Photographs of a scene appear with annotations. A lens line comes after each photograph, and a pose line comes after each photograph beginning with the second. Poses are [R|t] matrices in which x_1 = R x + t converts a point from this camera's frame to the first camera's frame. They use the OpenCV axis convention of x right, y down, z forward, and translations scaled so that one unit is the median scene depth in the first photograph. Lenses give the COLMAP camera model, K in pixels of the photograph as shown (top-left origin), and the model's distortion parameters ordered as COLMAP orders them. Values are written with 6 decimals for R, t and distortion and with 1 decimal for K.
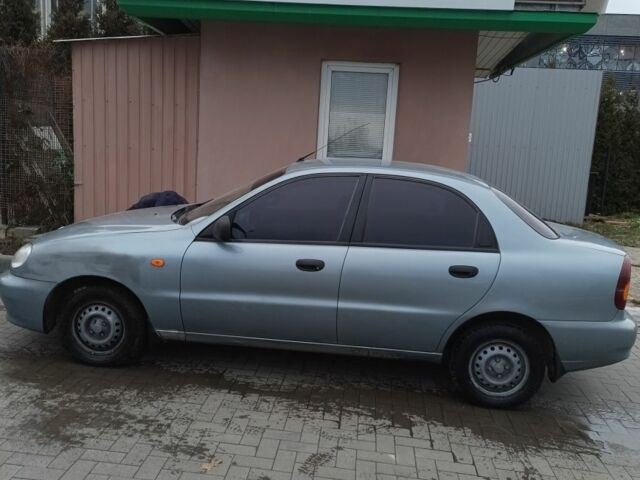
lens RADIAL K [[626.2, 0, 320.0], [0, 626.2, 240.0], [0, 0, 1]] dist [0.017928, -0.000412]
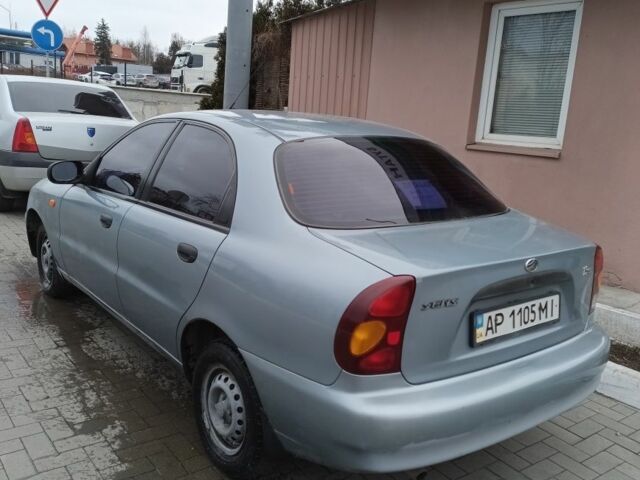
lens RADIAL K [[626.2, 0, 320.0], [0, 626.2, 240.0], [0, 0, 1]] dist [0.017928, -0.000412]
pose [[0.689934, 0.141151, -0.709977, 0.818489], [-0.152322, 0.987153, 0.048235, -0.019854], [0.707664, 0.074866, 0.702571, 0.608902]]
